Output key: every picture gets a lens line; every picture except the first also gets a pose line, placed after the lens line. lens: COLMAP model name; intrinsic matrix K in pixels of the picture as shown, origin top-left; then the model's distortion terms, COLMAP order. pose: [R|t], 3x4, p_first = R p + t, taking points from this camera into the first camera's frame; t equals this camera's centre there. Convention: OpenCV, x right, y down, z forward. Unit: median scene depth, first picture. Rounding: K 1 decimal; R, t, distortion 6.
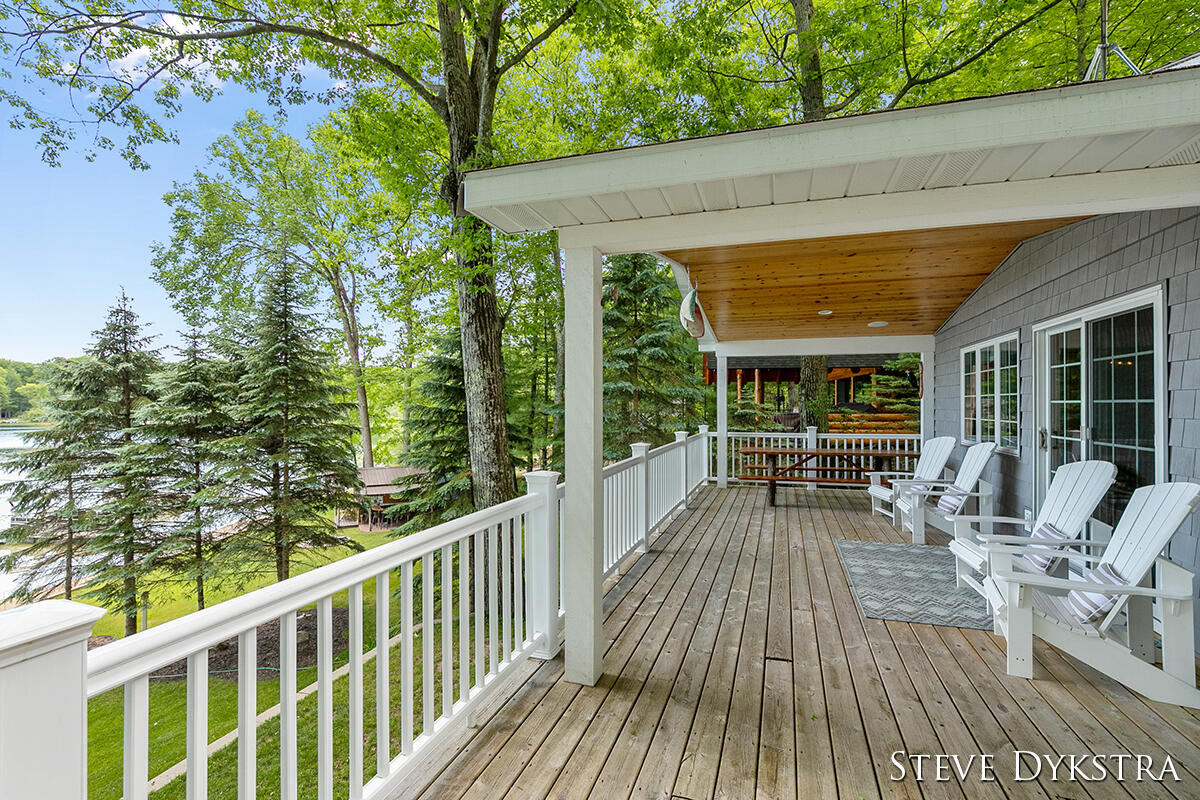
lens RADIAL K [[541.9, 0, 602.6], [0, 541.9, 399.6], [0, 0, 1]] dist [-0.011726, 0.000071]
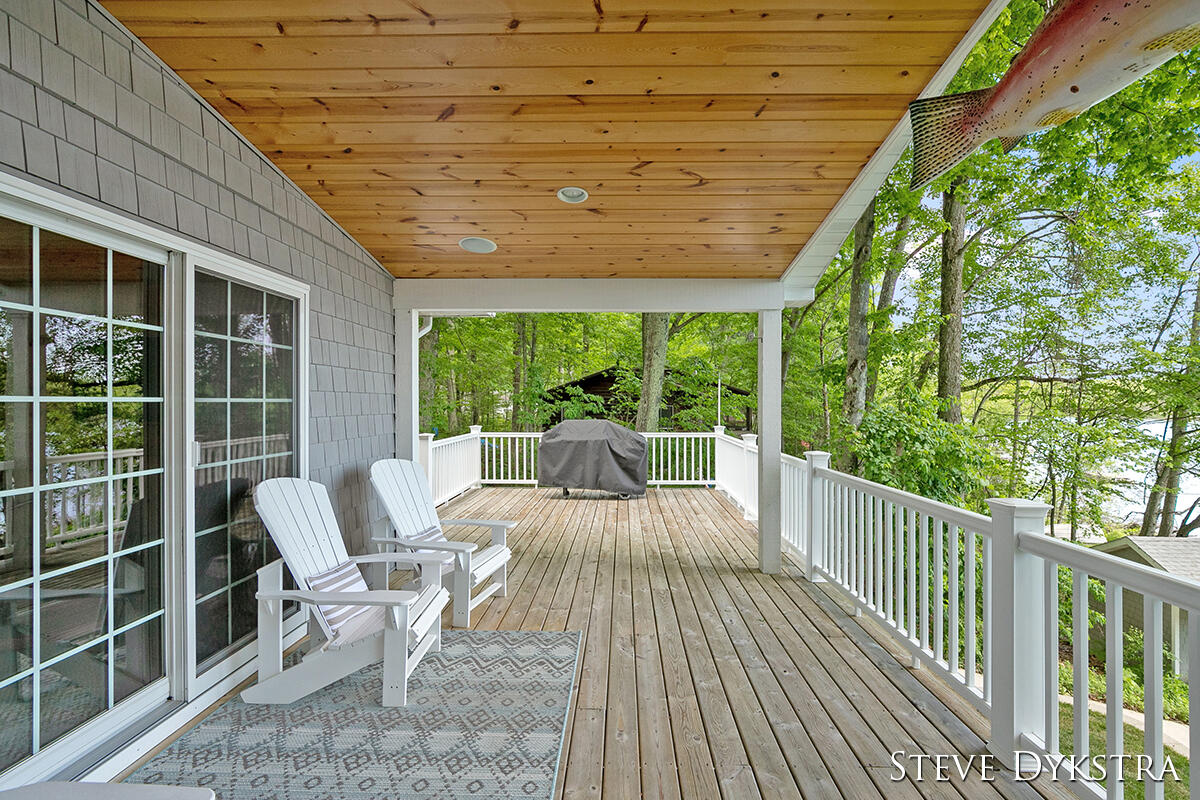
lens RADIAL K [[541.9, 0, 605.6], [0, 541.9, 403.9], [0, 0, 1]] dist [-0.011726, 0.000071]
pose [[-0.958228, 0.001682, -0.285999, 0.619887], [0.003502, 0.999977, -0.005851, 0.013502], [0.285983, -0.006608, -0.958212, 1.657260]]
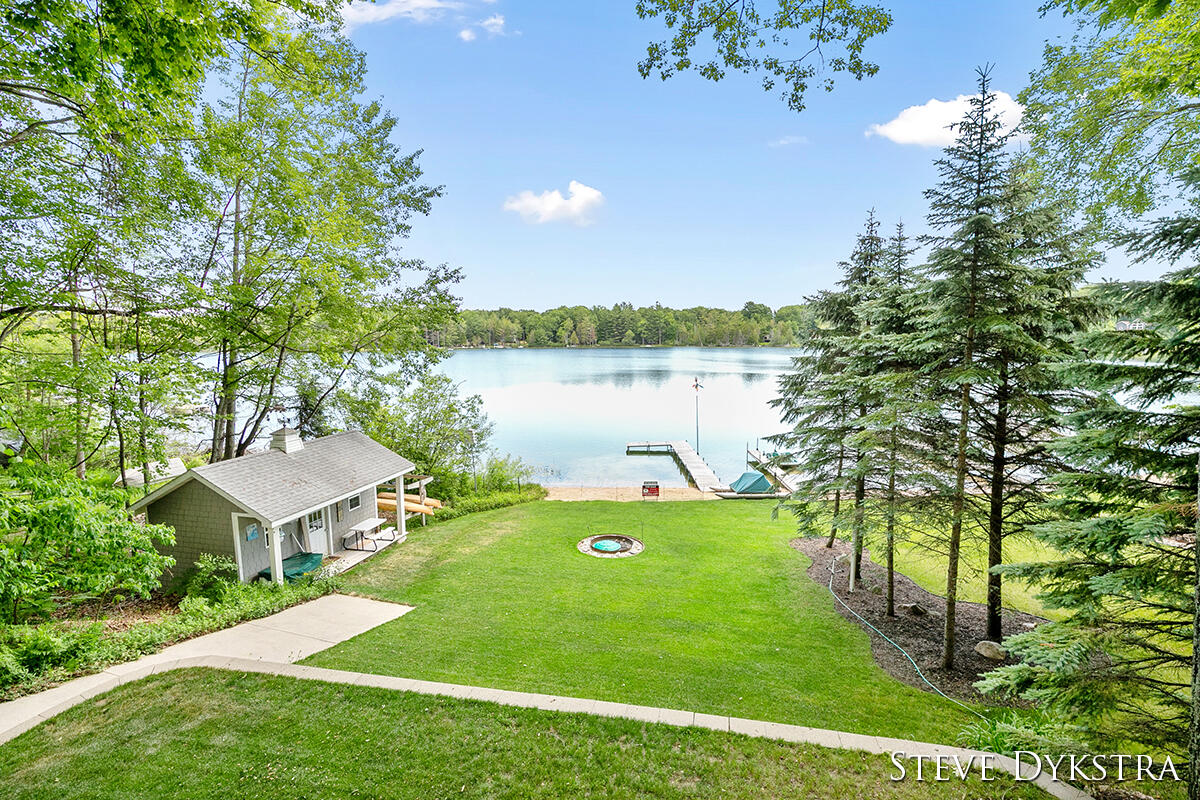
lens RADIAL K [[541.9, 0, 603.8], [0, 541.9, 396.8], [0, 0, 1]] dist [-0.011726, 0.000071]
pose [[0.124448, 0.112605, -0.985816, 0.218788], [0.015750, 0.993190, 0.115435, 0.021229], [0.992101, -0.029892, 0.121827, 1.587295]]
